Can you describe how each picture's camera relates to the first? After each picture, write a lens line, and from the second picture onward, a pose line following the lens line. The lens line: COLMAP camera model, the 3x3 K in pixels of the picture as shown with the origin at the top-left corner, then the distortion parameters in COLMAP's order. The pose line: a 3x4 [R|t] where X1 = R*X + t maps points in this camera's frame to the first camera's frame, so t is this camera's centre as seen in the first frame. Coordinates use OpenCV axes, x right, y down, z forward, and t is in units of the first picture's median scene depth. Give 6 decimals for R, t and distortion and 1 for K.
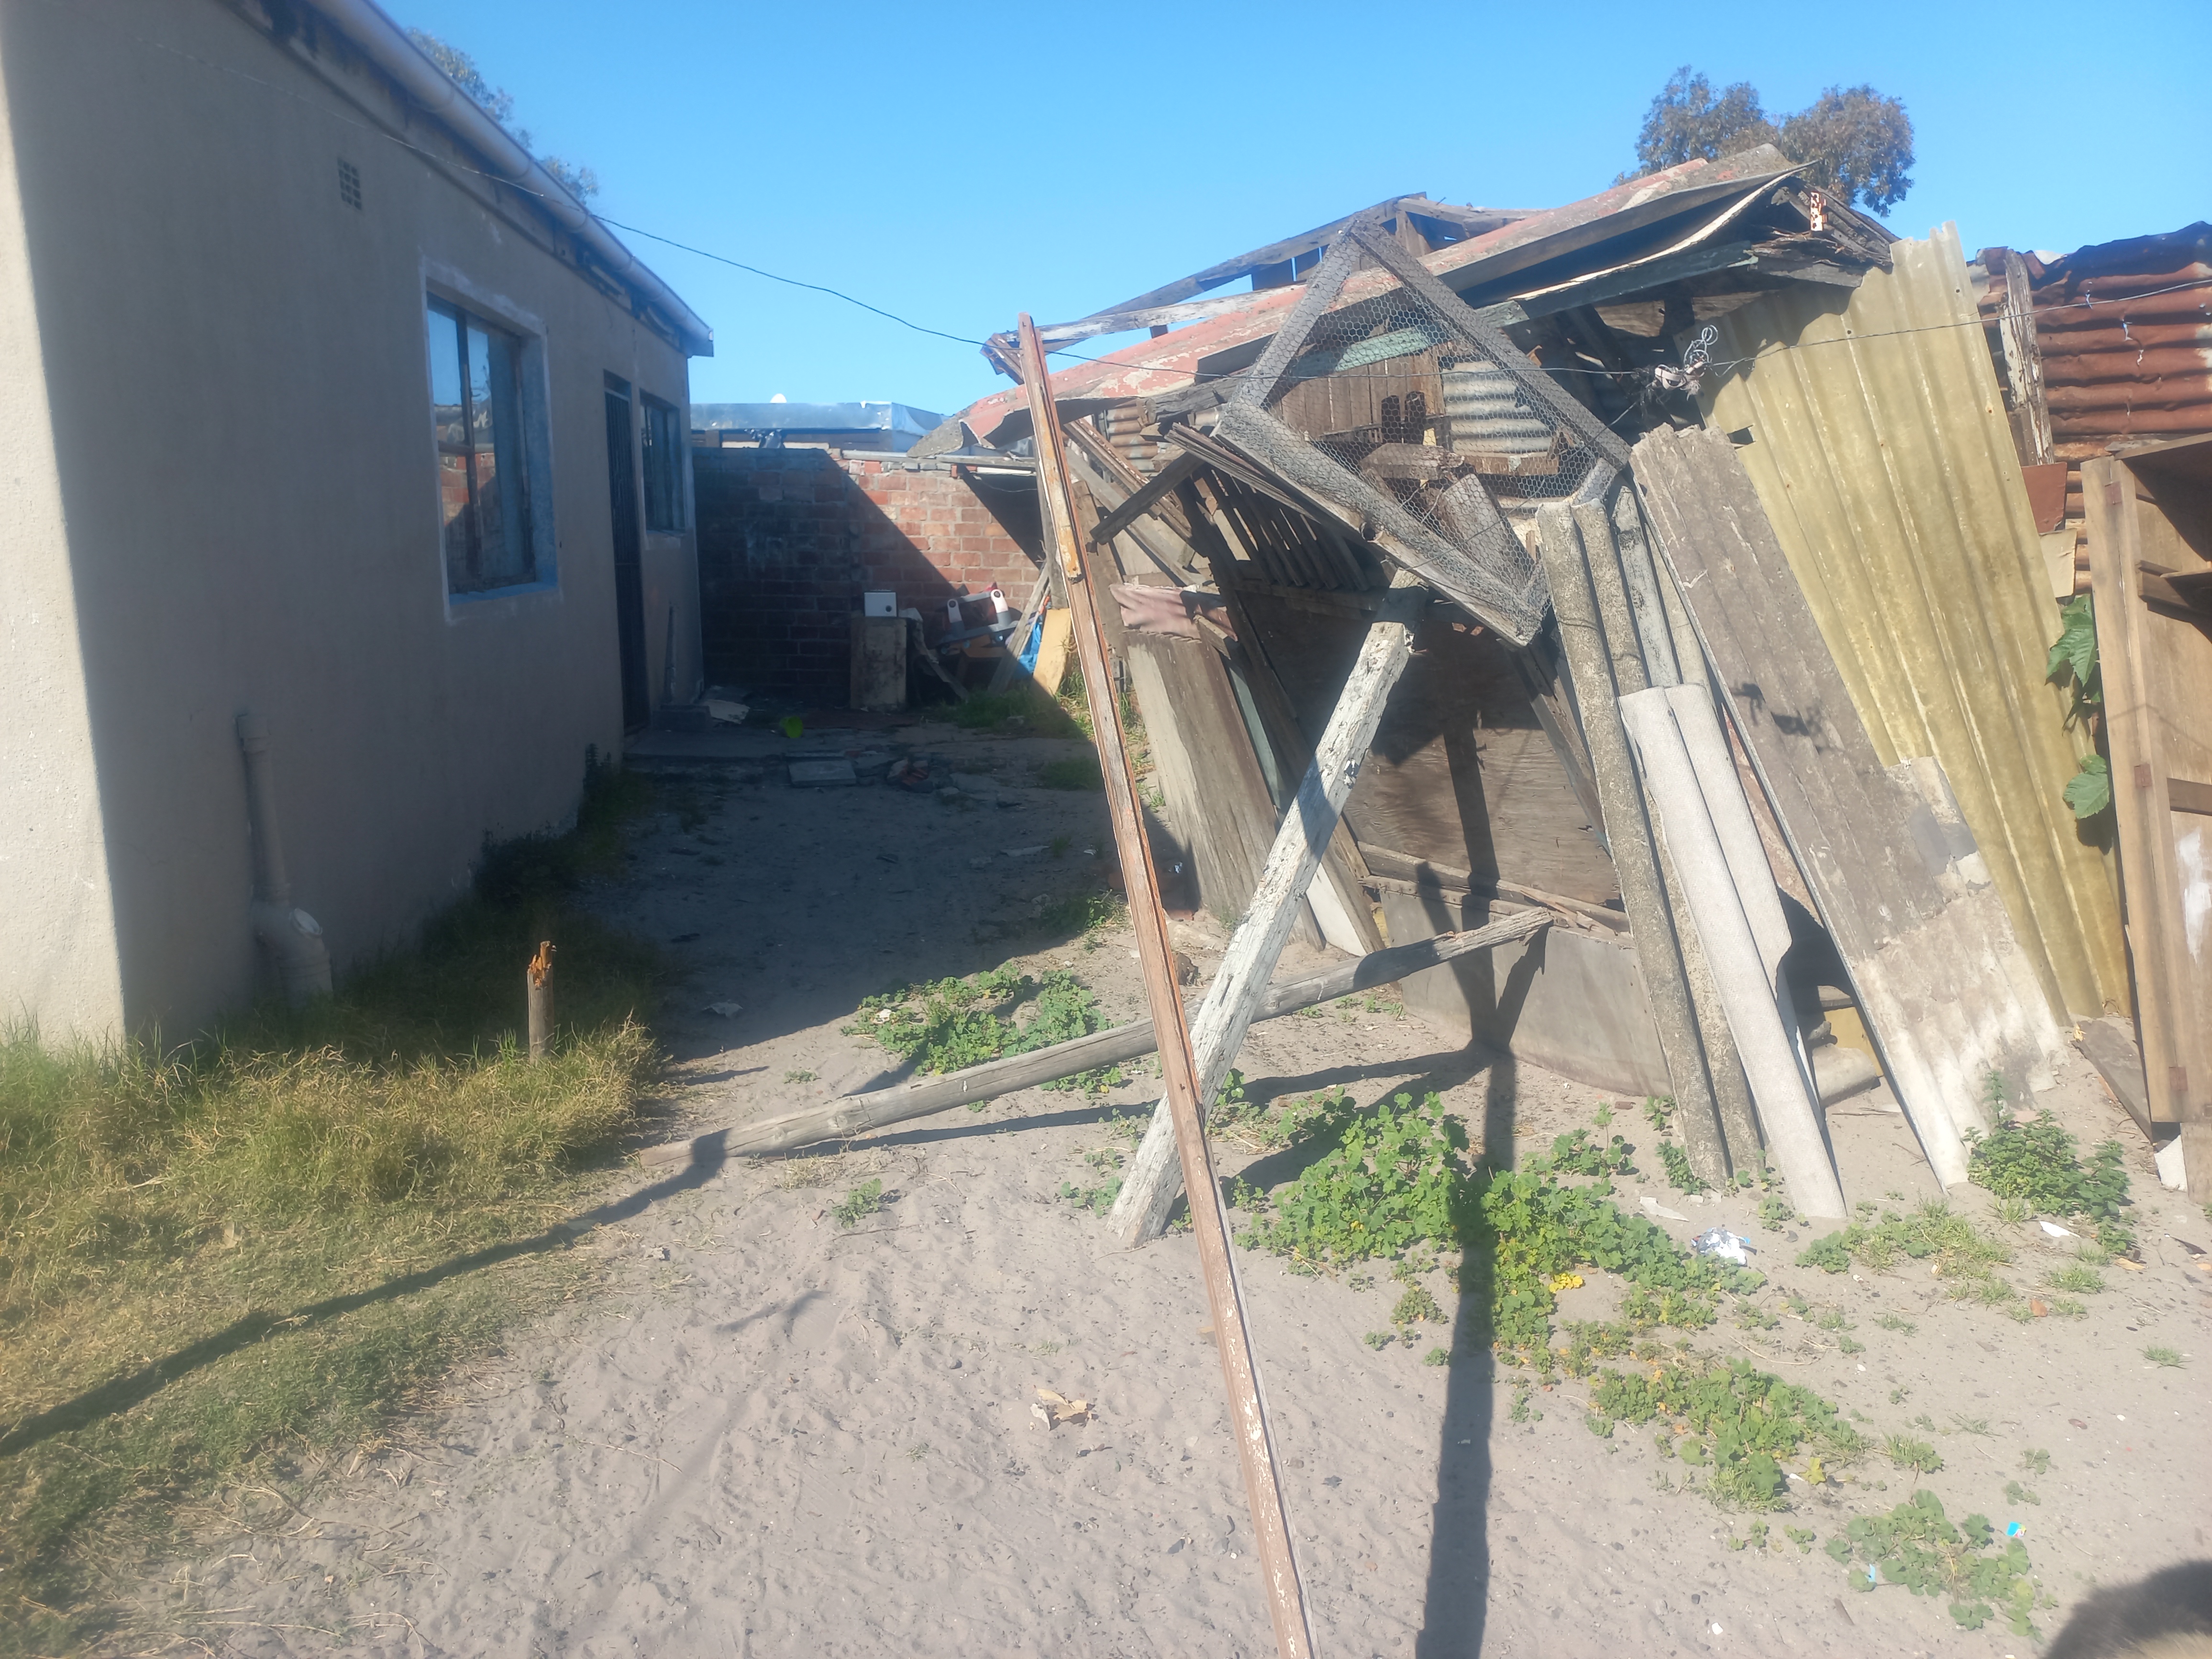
lens RADIAL K [[1574.7, 0, 1110.3], [0, 1574.7, 827.5], [0, 0, 1]] dist [0.040179, -0.022866]
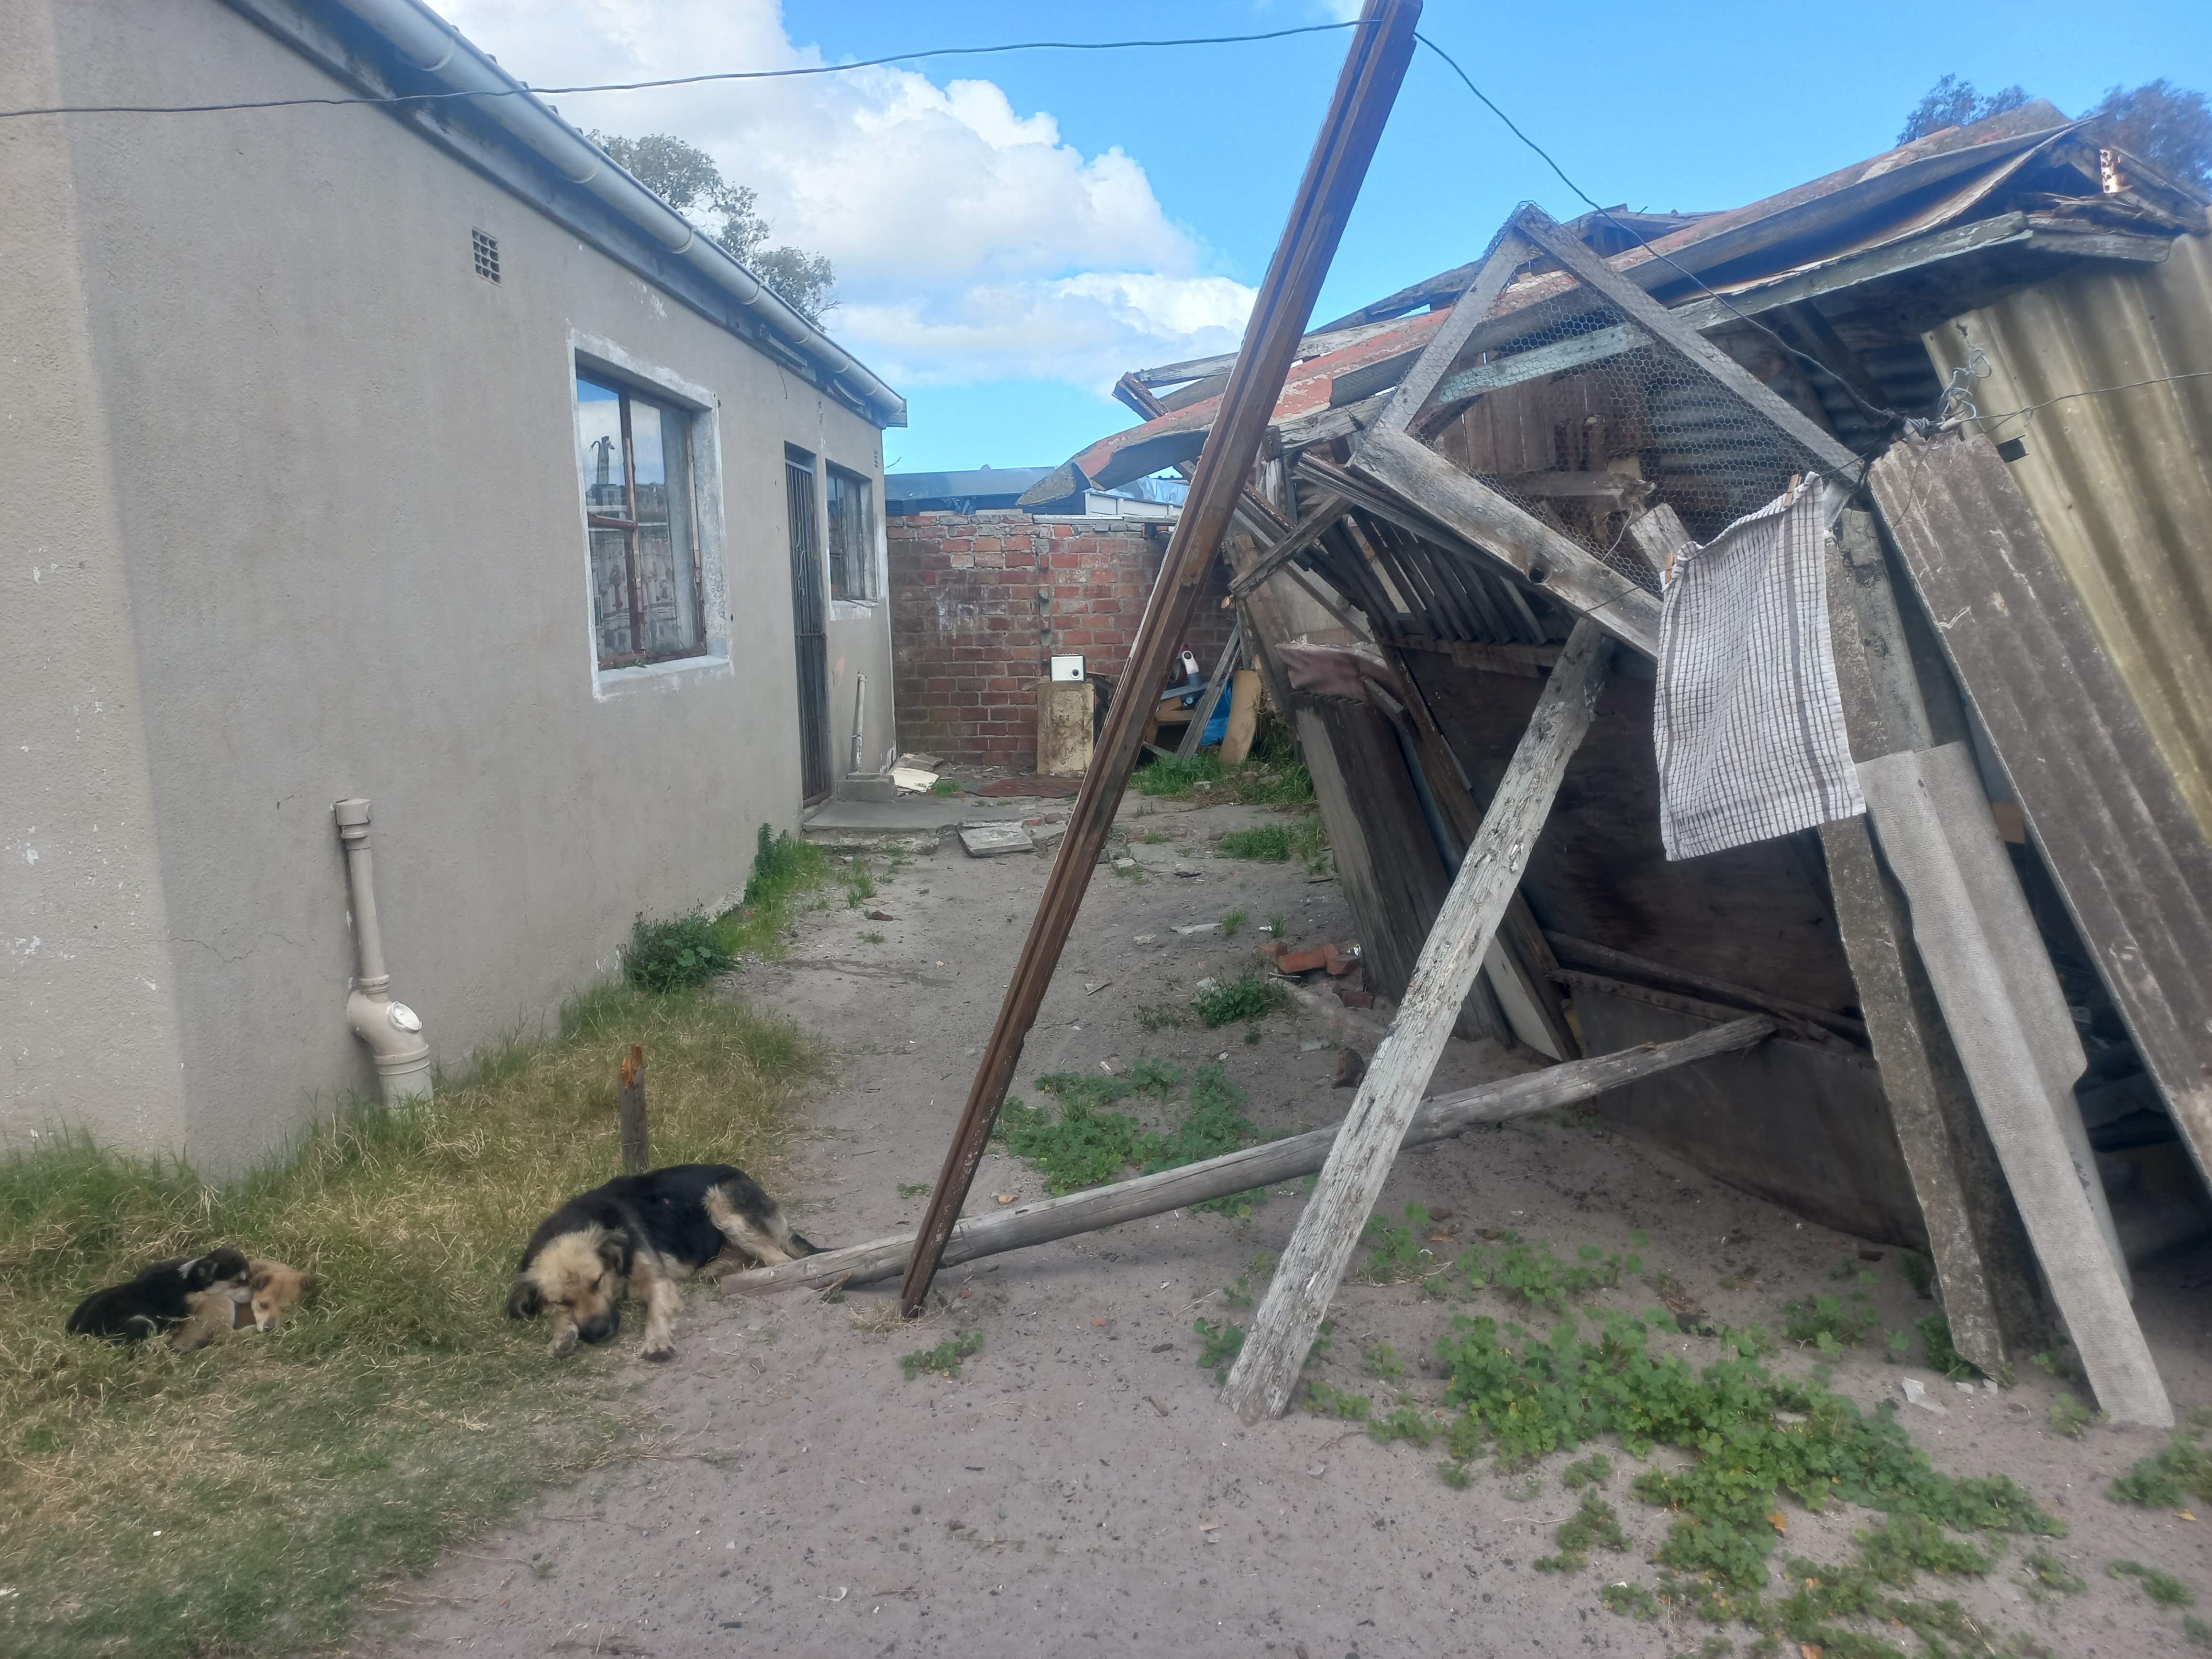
lens RADIAL K [[1574.7, 0, 1096.6], [0, 1574.7, 855.3], [0, 0, 1]] dist [0.040179, -0.022866]
pose [[0.989145, -0.004190, -0.146881, 0.040172], [0.001147, 0.999783, -0.020799, -0.014466], [0.146937, 0.020405, 0.988935, 0.098023]]
